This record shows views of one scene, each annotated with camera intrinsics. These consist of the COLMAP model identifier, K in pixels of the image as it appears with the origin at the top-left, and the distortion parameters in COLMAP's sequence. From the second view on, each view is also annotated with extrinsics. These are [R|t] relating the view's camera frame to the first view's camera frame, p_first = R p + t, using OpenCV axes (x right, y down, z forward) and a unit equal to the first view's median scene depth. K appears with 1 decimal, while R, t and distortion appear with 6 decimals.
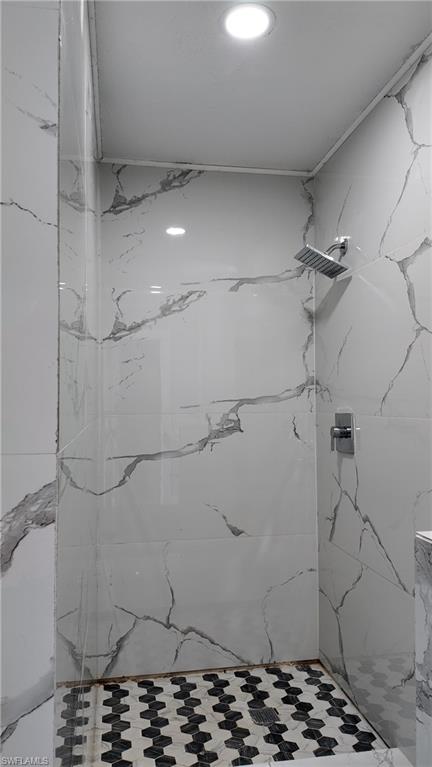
lens RADIAL K [[557.4, 0, 216.0], [0, 557.4, 383.5], [0, 0, 1]] dist [0.129261, -0.196102]
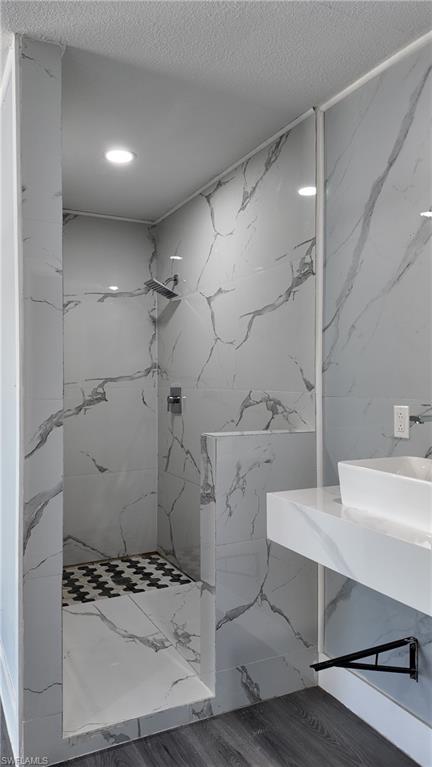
lens RADIAL K [[557.4, 0, 216.0], [0, 557.4, 383.5], [0, 0, 1]] dist [0.129261, -0.196102]
pose [[0.958365, 0.000537, 0.285545, -0.097740], [-0.011216, 0.999297, 0.035767, -0.013153], [-0.285325, -0.037481, 0.957698, -0.469937]]
